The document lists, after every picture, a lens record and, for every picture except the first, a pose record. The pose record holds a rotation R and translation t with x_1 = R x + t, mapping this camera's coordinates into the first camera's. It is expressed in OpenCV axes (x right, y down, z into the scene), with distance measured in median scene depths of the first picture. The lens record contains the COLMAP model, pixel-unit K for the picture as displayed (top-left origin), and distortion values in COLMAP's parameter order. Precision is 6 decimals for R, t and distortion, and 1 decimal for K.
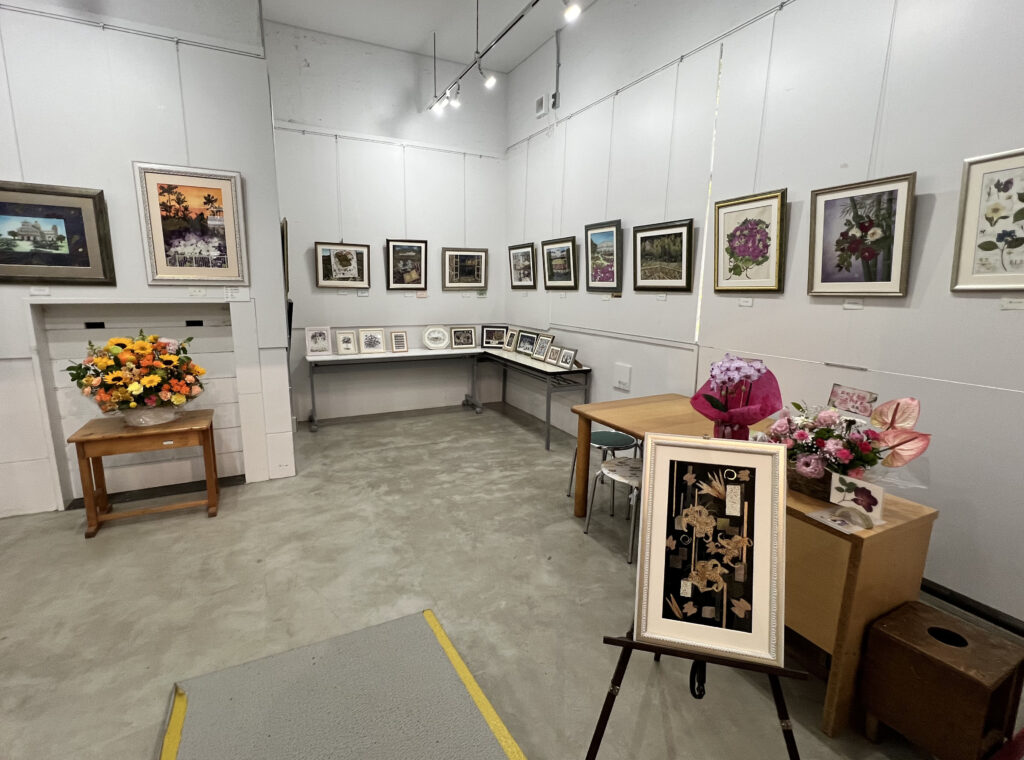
lens RADIAL K [[498.8, 0, 512.0], [0, 498.8, 380.0], [0, 0, 1]] dist [-0.001412, -0.000216]
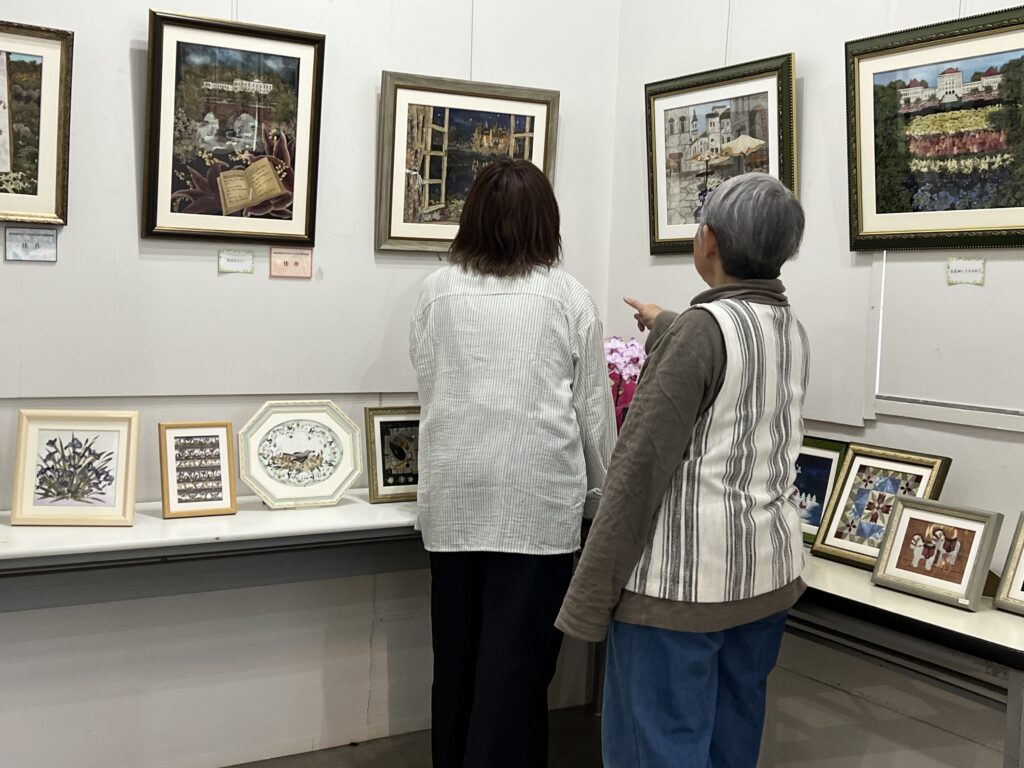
lens RADIAL K [[1314.2, 0, 512.0], [0, 1314.2, 384.0], [0, 0, 1]] dist [0.097405, -0.027023]
pose [[0.995815, 0.017809, 0.089643, -0.237464], [-0.007103, 0.992945, -0.118365, -0.078251], [-0.091118, 0.117233, 0.988915, 0.693681]]
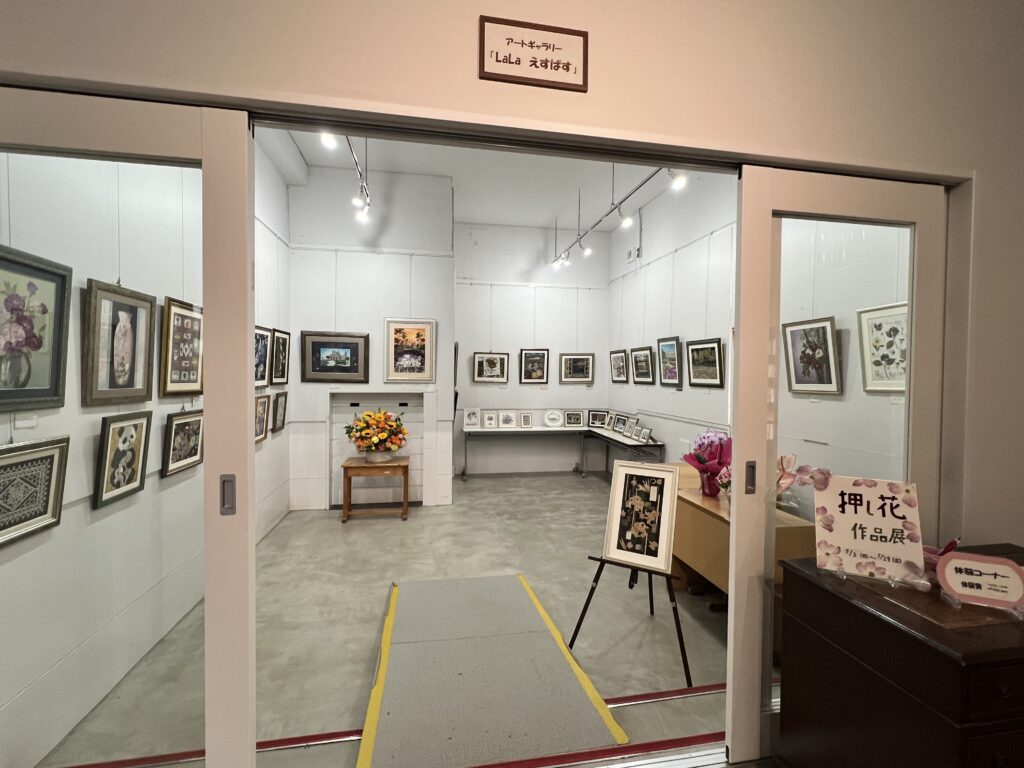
lens RADIAL K [[466.5, 0, 512.0], [0, 466.5, 384.0], [0, 0, 1]] dist [0.000288, 0.000003]
pose [[0.959022, 0.003969, -0.283304, 0.178298], [-0.051017, 0.985978, -0.158886, 0.054573], [0.278701, 0.166829, 0.945777, -0.441564]]
